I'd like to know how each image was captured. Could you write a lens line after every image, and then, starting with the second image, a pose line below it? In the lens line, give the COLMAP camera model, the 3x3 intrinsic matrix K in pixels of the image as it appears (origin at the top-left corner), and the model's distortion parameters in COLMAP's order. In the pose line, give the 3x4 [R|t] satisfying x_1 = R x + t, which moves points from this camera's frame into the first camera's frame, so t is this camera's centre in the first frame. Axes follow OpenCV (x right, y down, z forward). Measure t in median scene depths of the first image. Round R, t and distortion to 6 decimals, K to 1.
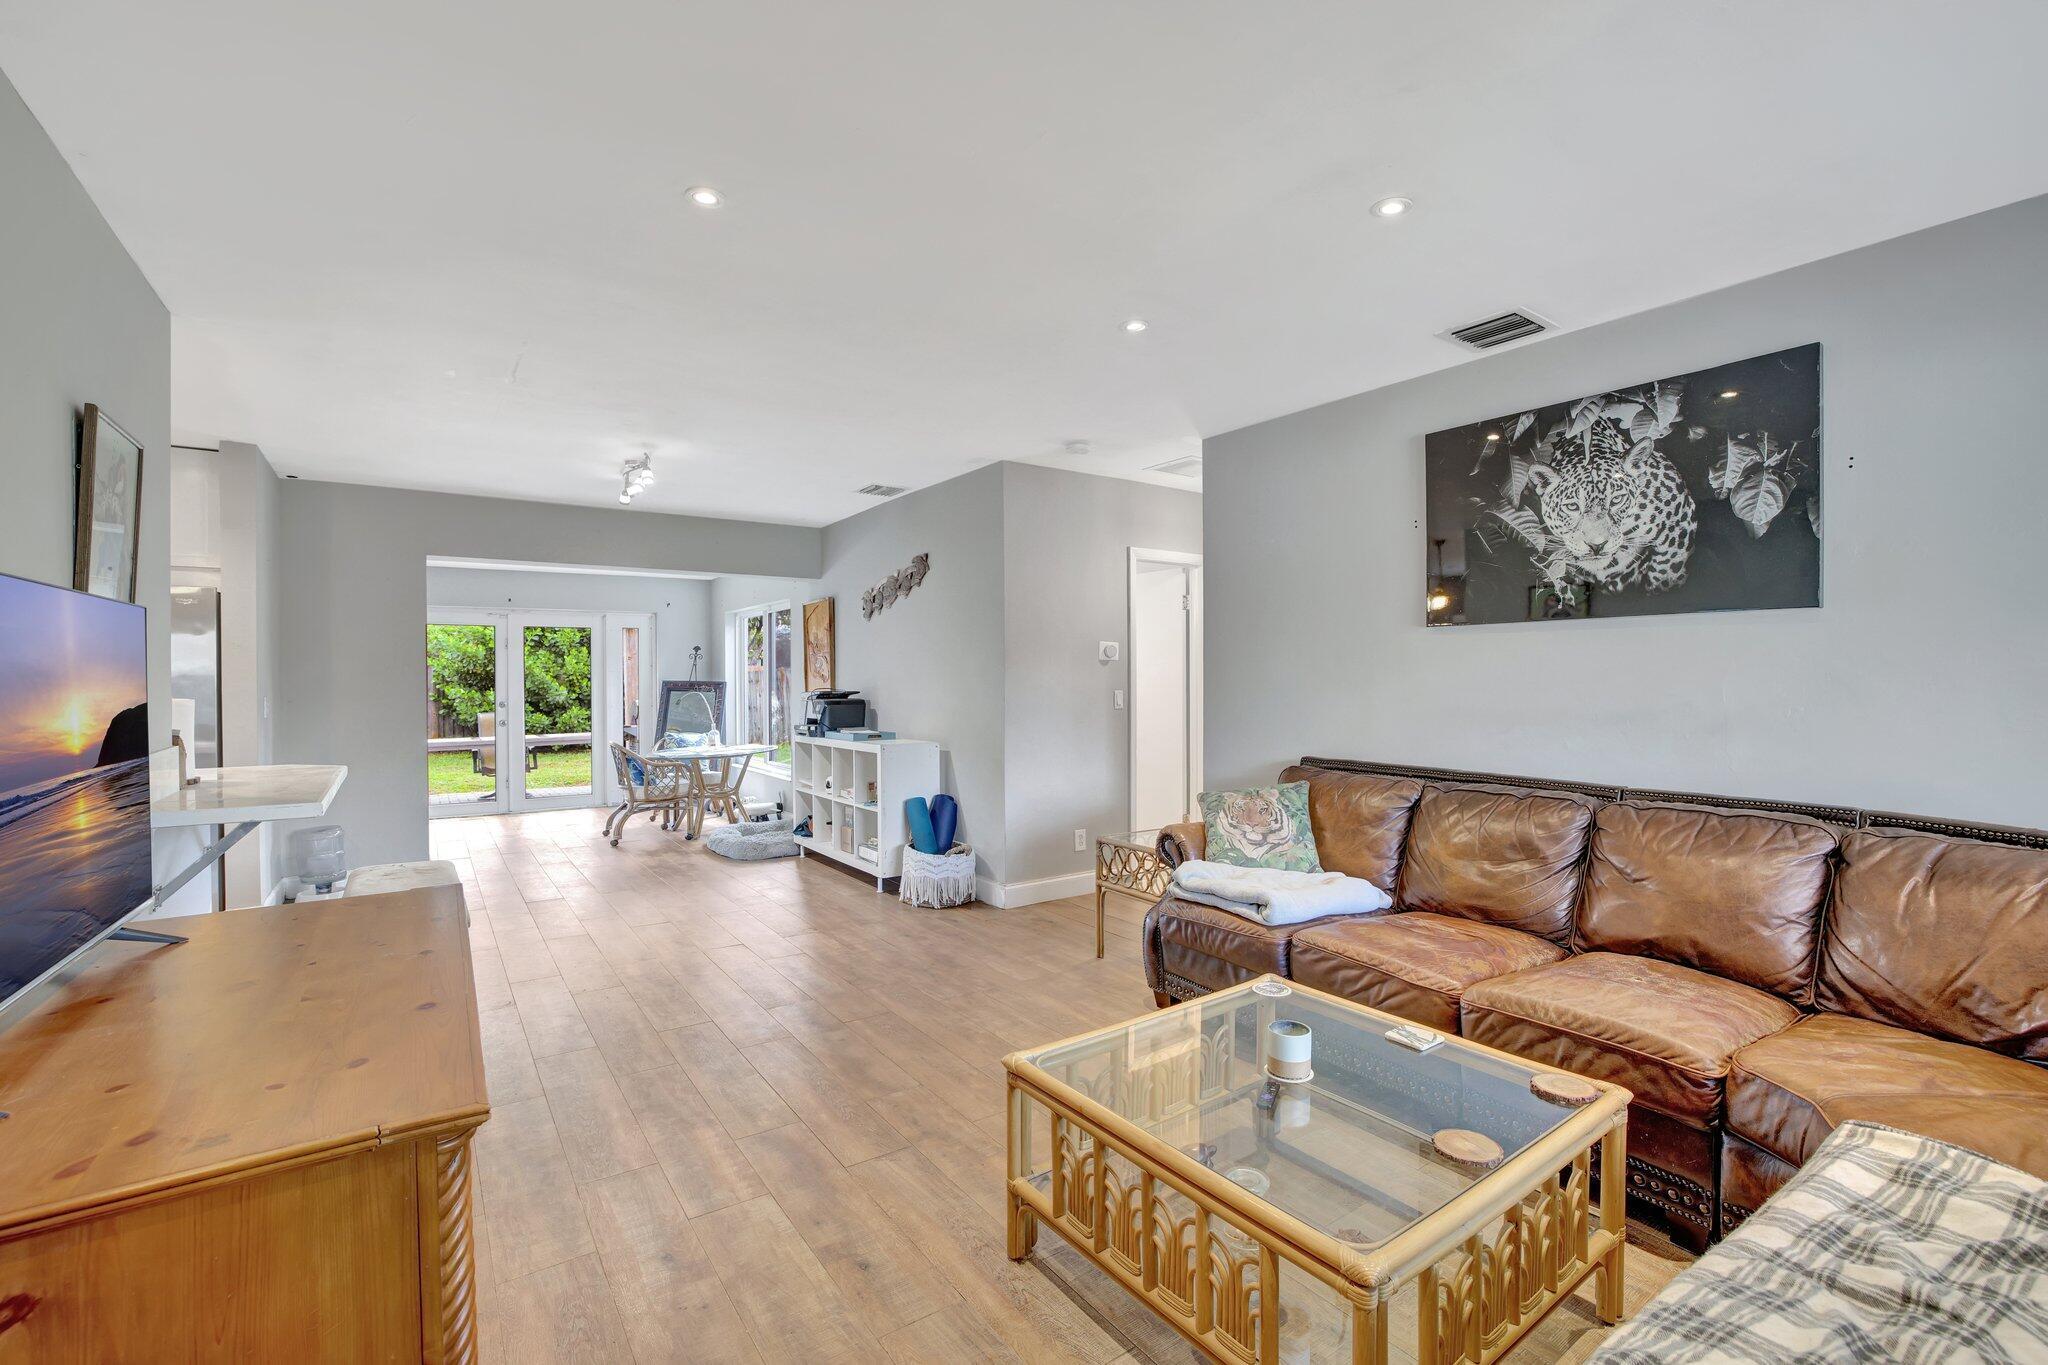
lens RADIAL K [[877.6, 0, 1026.7], [0, 877.6, 682.4], [0, 0, 1]] dist [-0.023617, 0.005067]
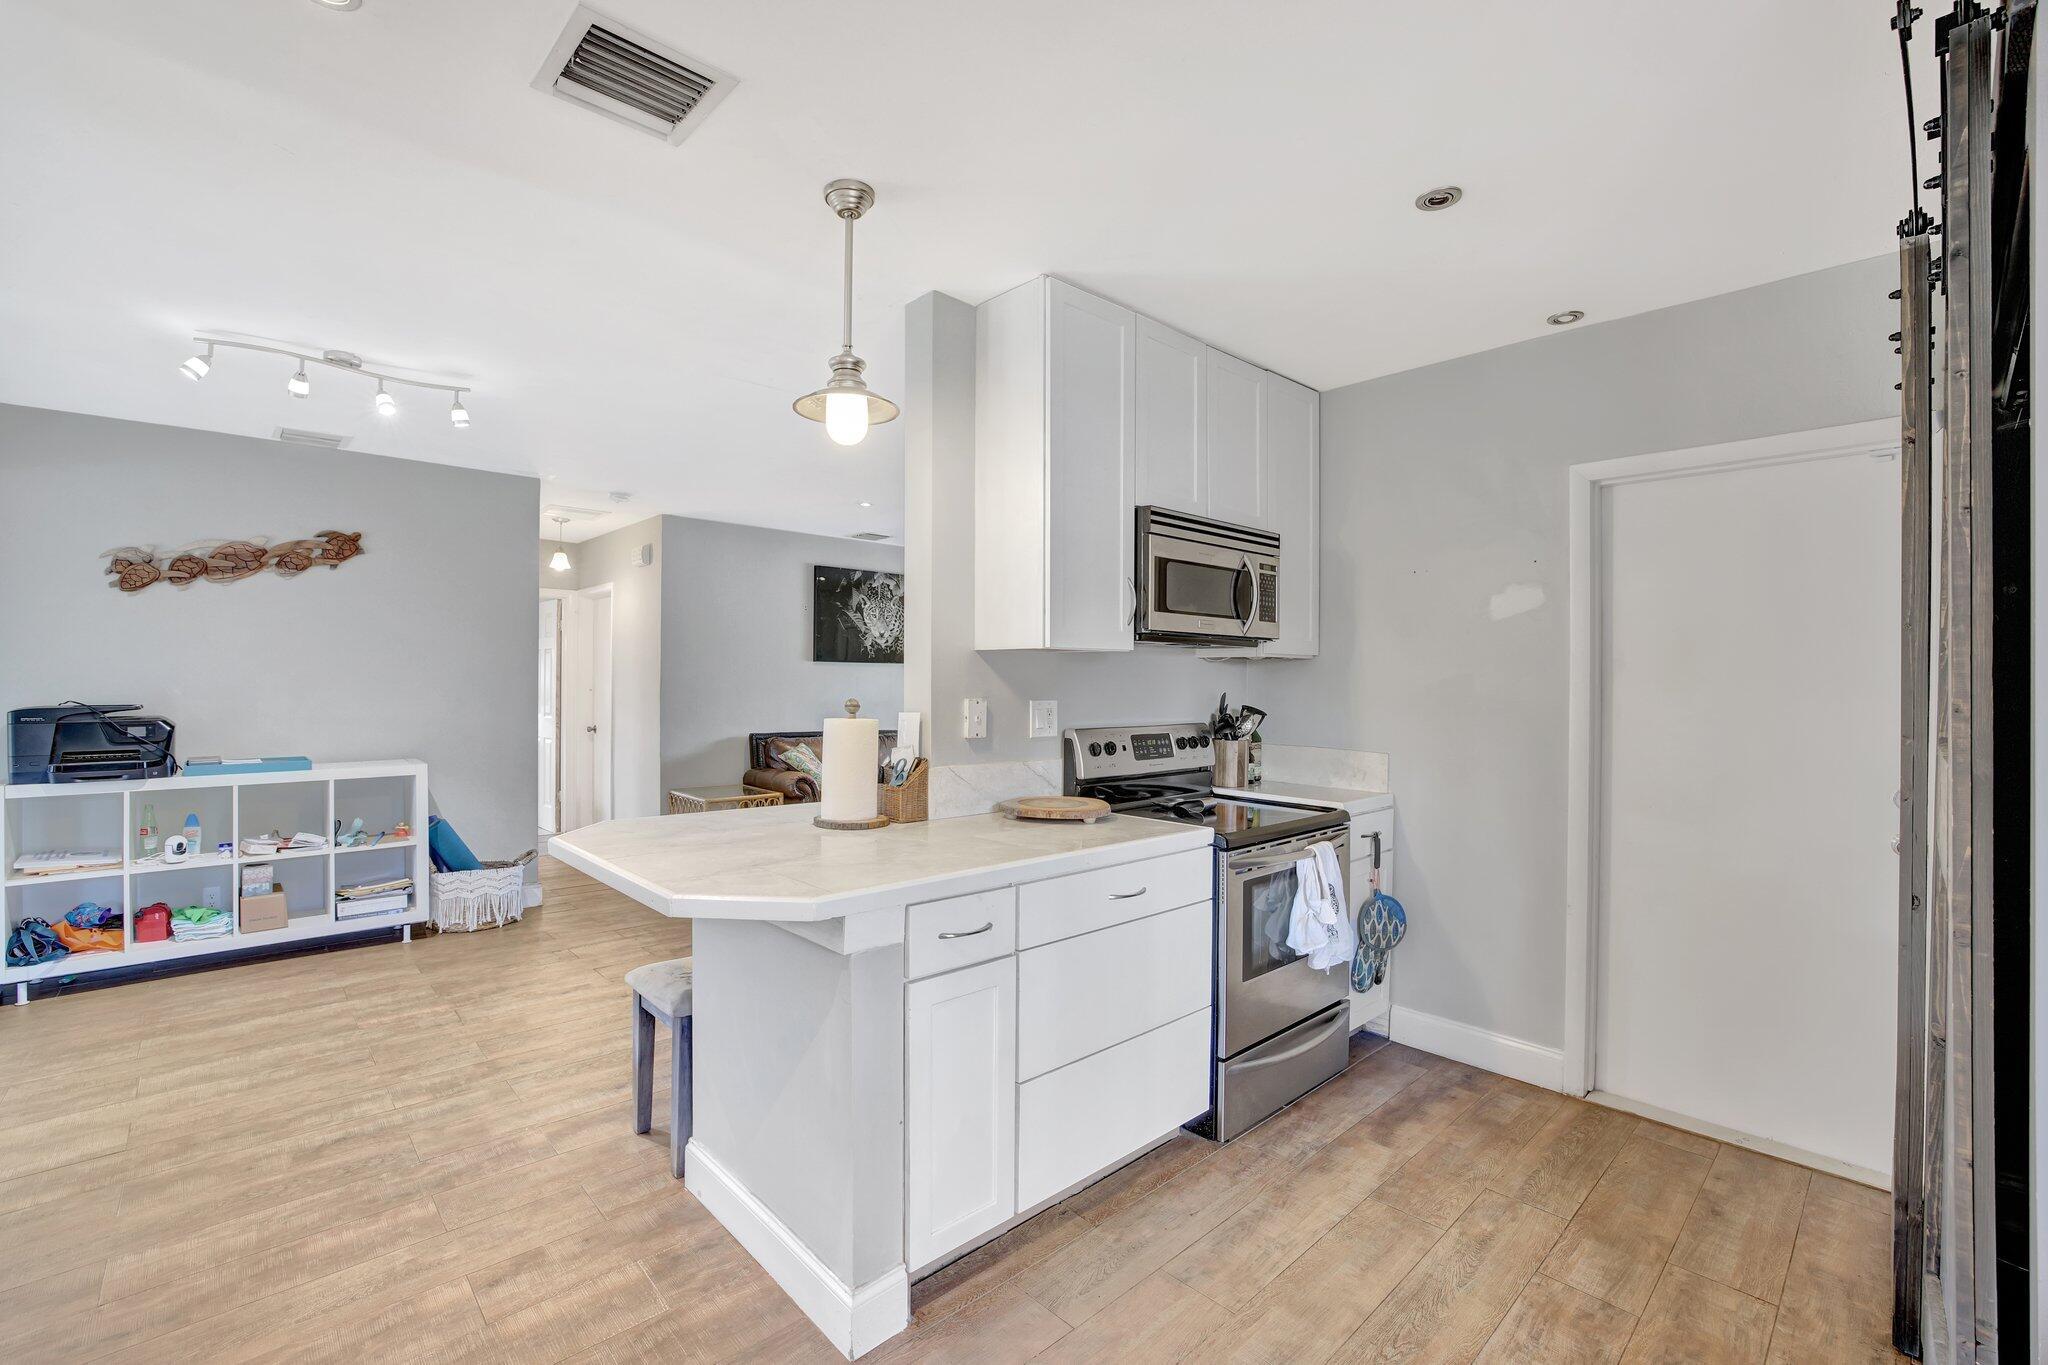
lens RADIAL K [[877.6, 0, 1018.2], [0, 877.6, 678.2], [0, 0, 1]] dist [-0.023617, 0.005067]
pose [[-0.112416, 0.008003, 0.993629, -1.759191], [-0.001285, 0.999966, -0.008200, -0.011084], [-0.993660, -0.002198, -0.112401, 0.850435]]
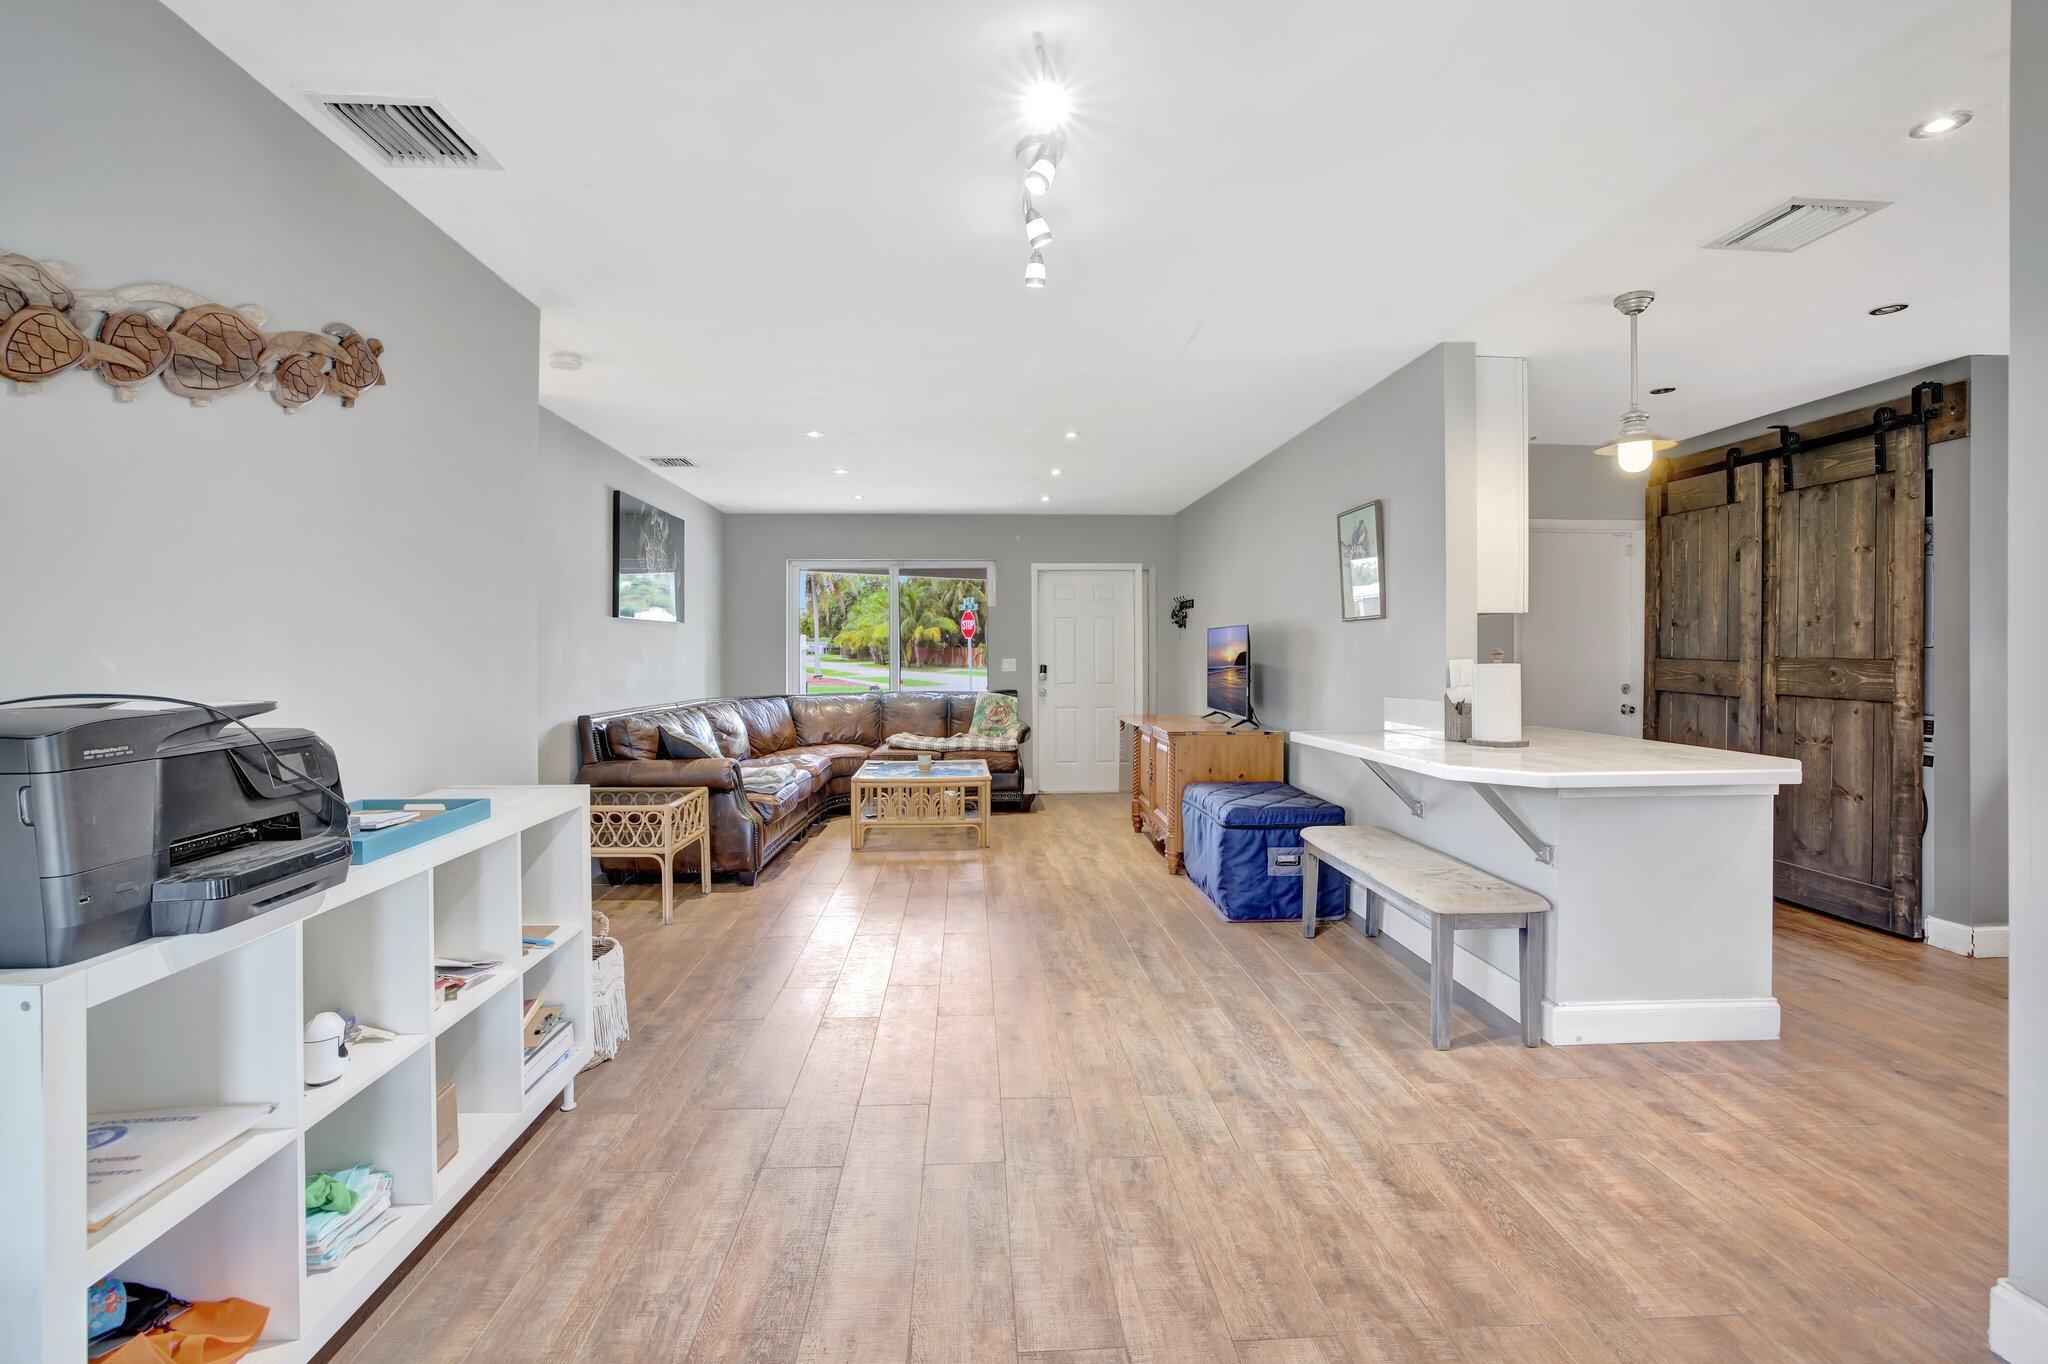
lens RADIAL K [[877.6, 0, 1013.1], [0, 877.6, 640.1], [0, 0, 1]] dist [-0.023617, 0.005067]
pose [[-0.839231, 0.010847, 0.543667, -1.026133], [0.006966, 0.999933, -0.009198, -0.006440], [-0.543730, -0.003932, -0.839251, 2.095610]]
